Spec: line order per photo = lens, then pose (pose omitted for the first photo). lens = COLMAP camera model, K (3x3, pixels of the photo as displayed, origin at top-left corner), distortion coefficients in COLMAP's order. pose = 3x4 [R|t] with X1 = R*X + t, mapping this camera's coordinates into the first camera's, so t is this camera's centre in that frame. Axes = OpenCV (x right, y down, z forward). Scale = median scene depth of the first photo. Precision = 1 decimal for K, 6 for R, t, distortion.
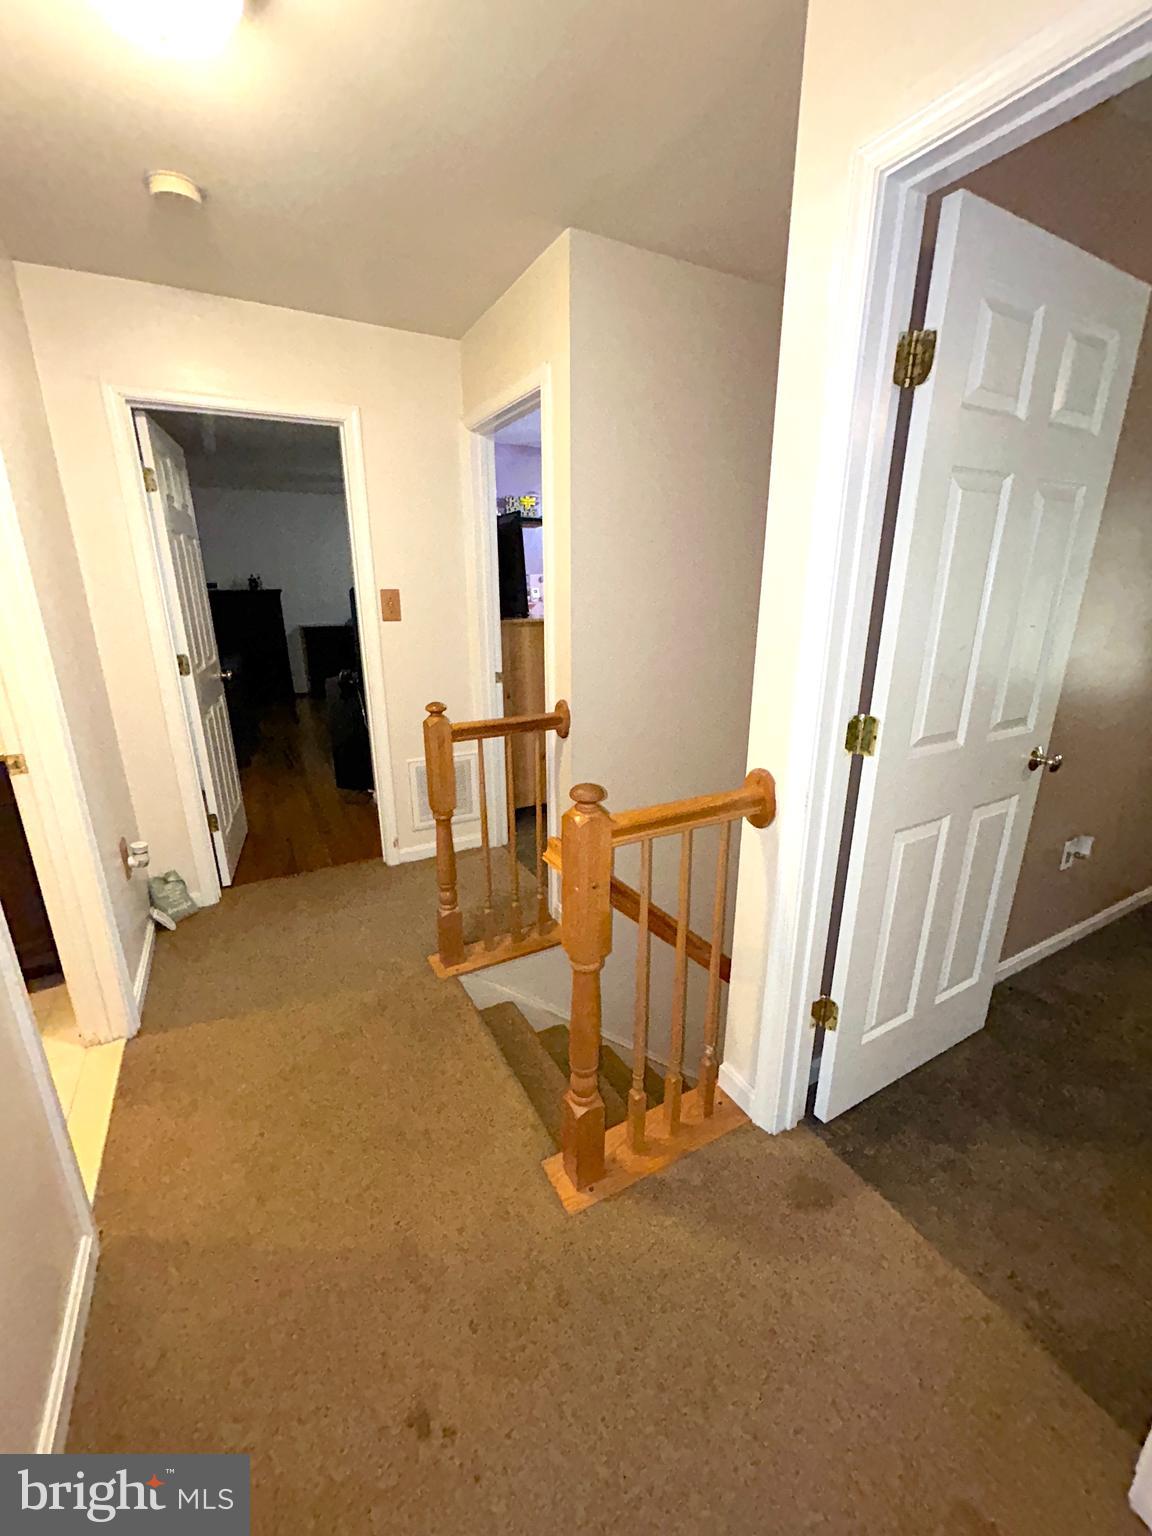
lens RADIAL K [[625.3, 0, 570.9], [0, 625.3, 771.1], [0, 0, 1]] dist [0.000889, -0.000104]
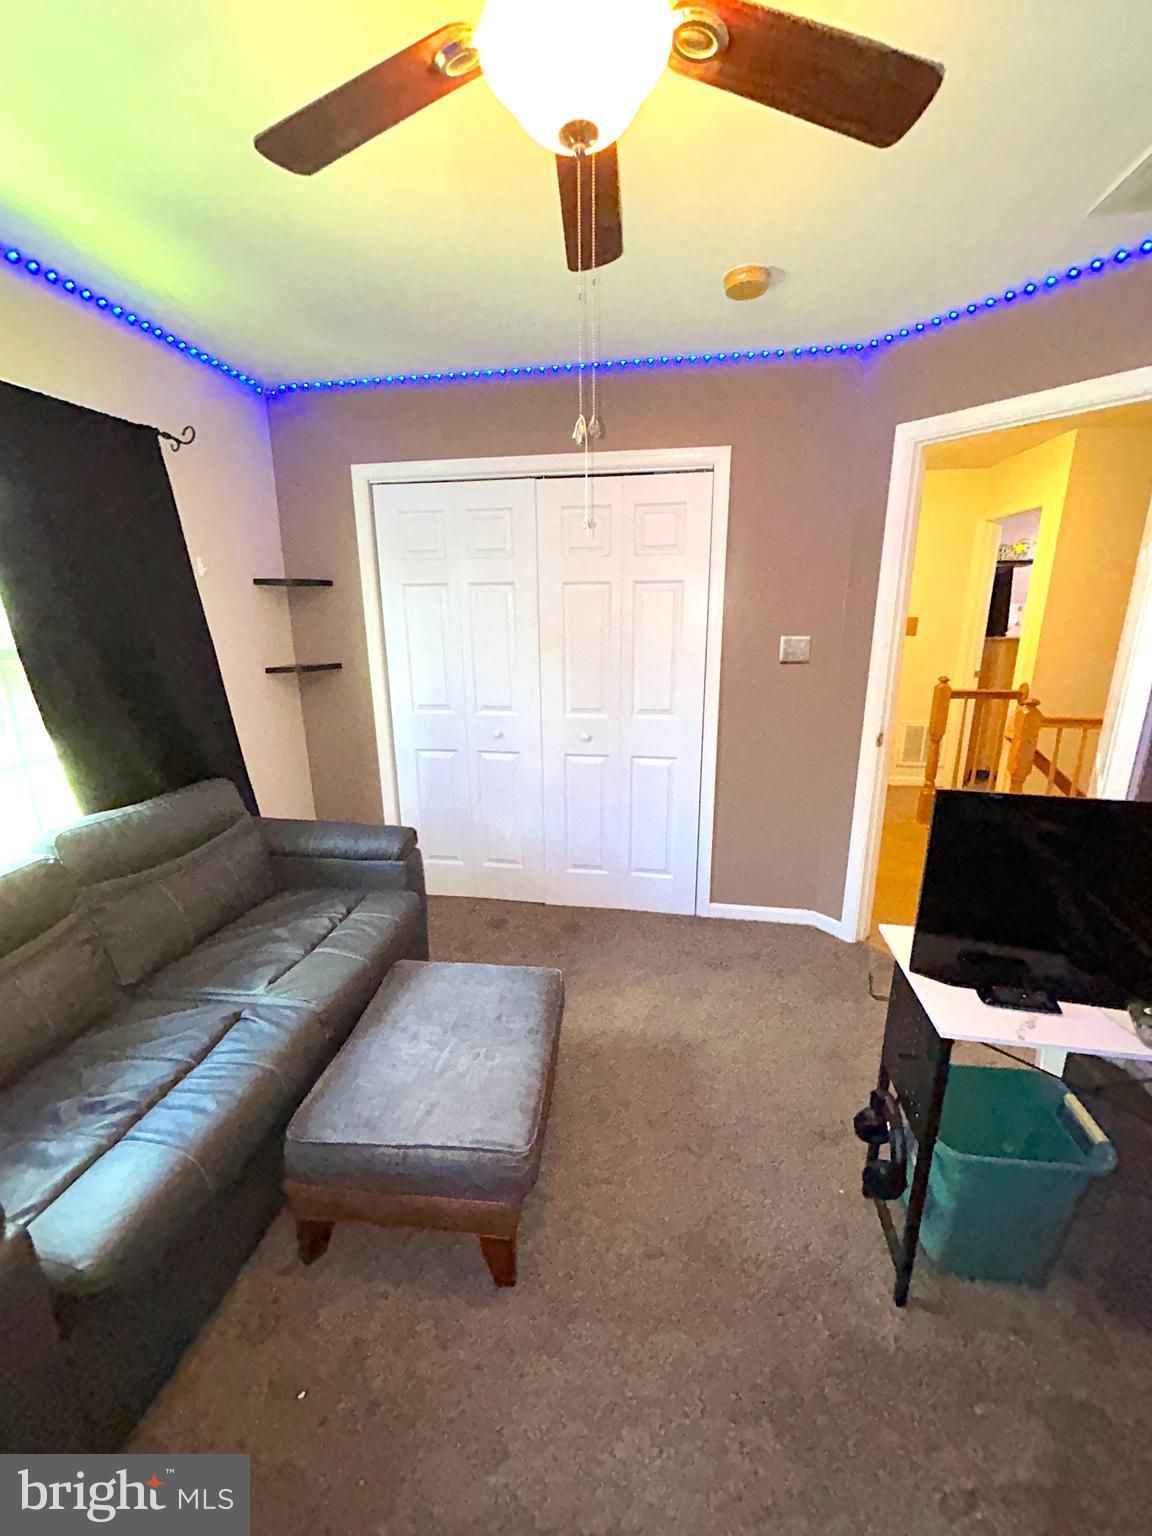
lens RADIAL K [[625.3, 0, 580.7], [0, 625.3, 769.8], [0, 0, 1]] dist [0.000889, -0.000104]
pose [[0.803988, 0.156140, -0.573781, 0.030120], [-0.173087, 0.984579, 0.025397, 0.291877], [0.568898, 0.078895, 0.818615, -1.101418]]
